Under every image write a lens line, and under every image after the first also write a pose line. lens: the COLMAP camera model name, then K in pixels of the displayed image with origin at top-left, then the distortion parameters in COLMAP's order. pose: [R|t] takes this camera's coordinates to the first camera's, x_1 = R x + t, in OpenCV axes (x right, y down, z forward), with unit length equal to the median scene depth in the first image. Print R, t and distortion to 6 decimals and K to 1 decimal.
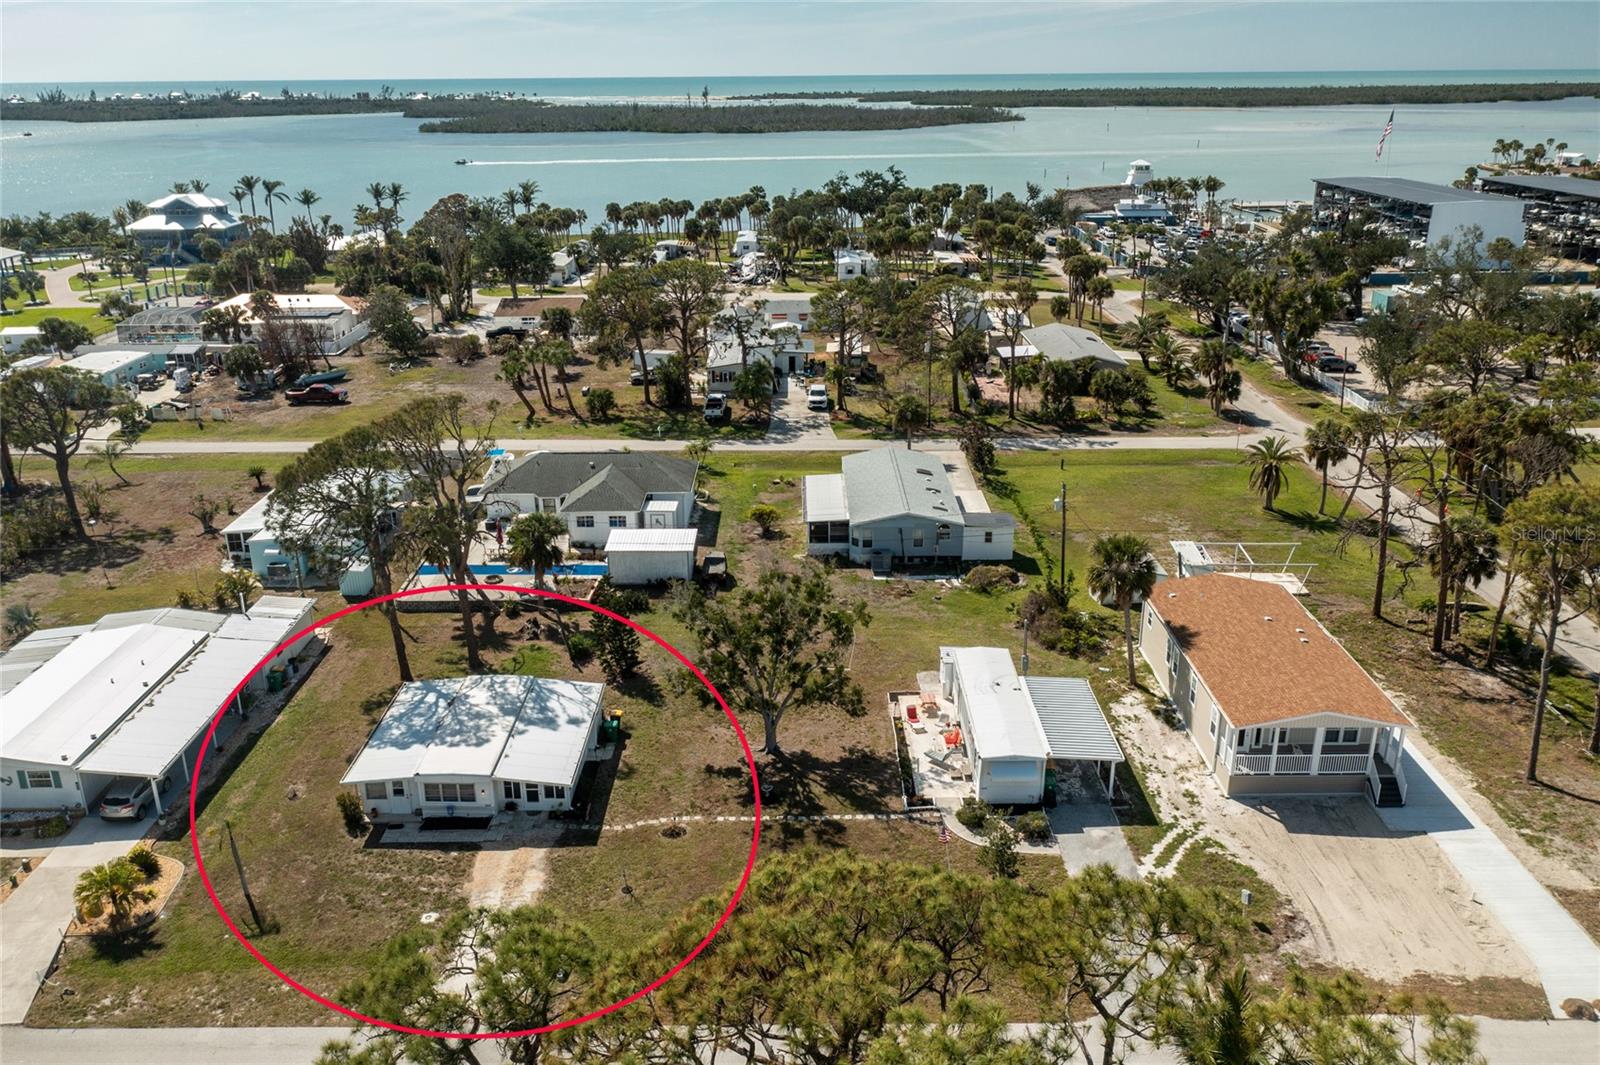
lens RADIAL K [[1267.9, 0, 800.0], [0, 1267.9, 532.5], [0, 0, 1]] dist [0.001156, 0.003113]
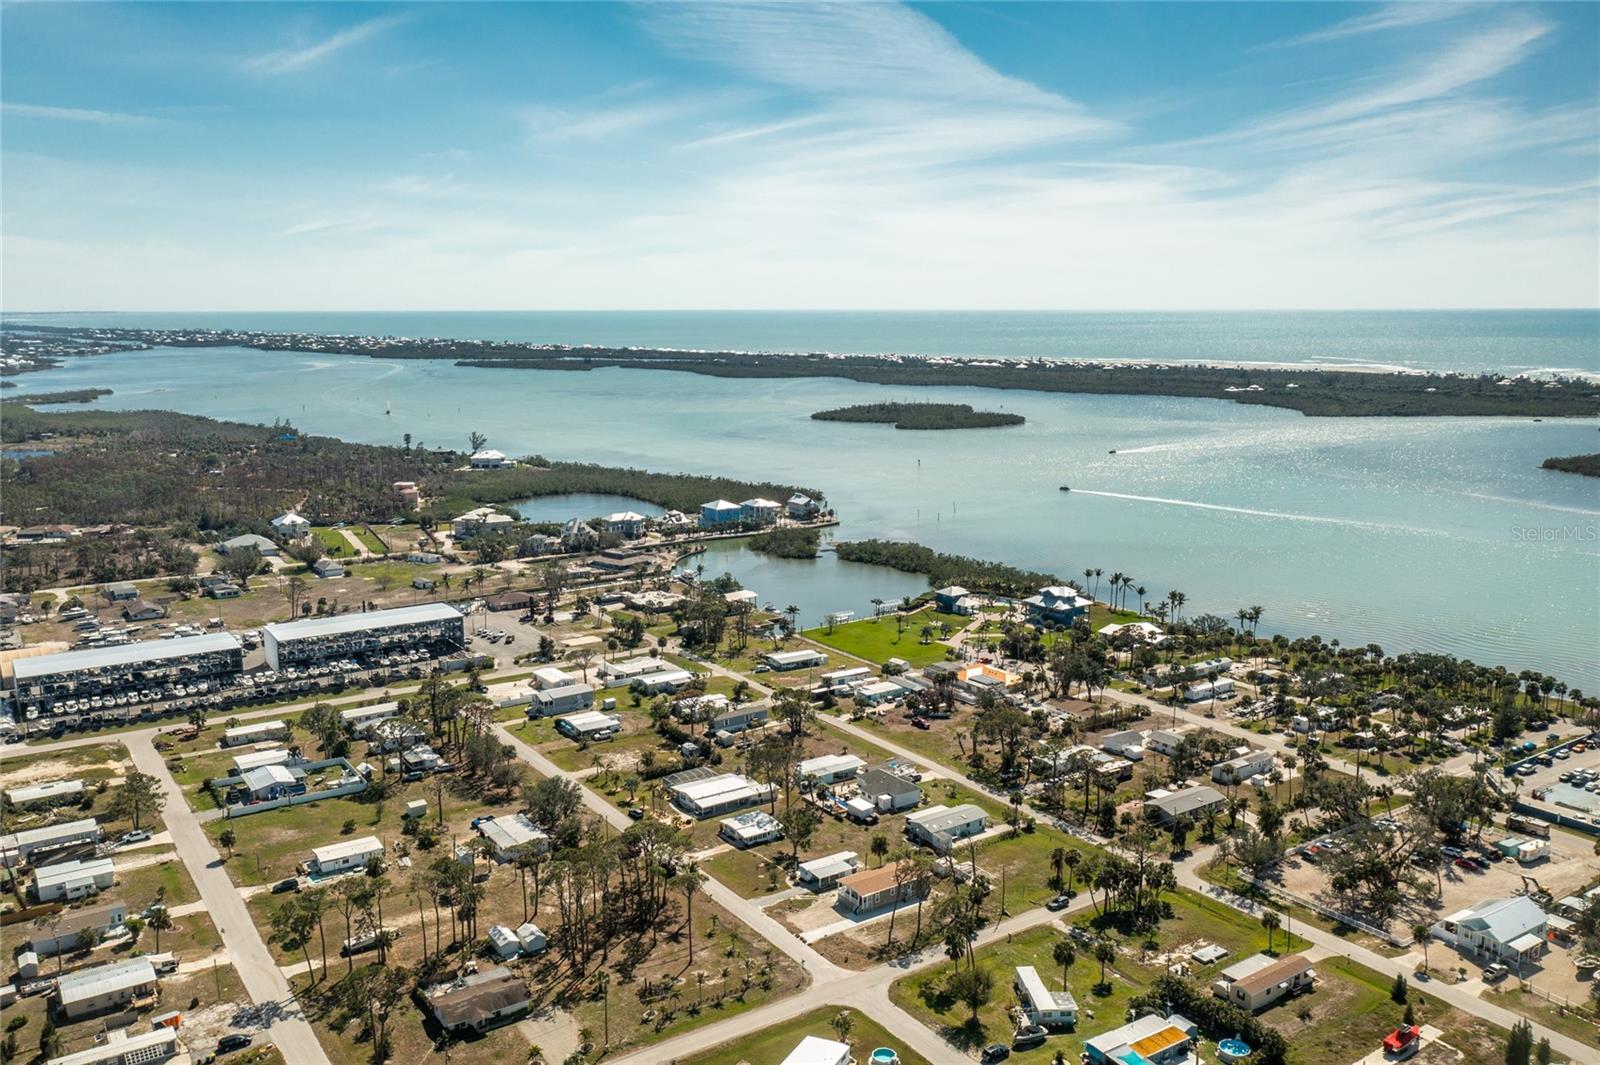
lens RADIAL K [[1267.9, 0, 800.0], [0, 1267.9, 532.5], [0, 0, 1]] dist [0.001156, 0.003113]
pose [[0.564268, 0.147192, -0.812364, 1.899693], [-0.281925, 0.959183, -0.022031, -0.444569], [0.775964, 0.241458, 0.582734, -0.977702]]
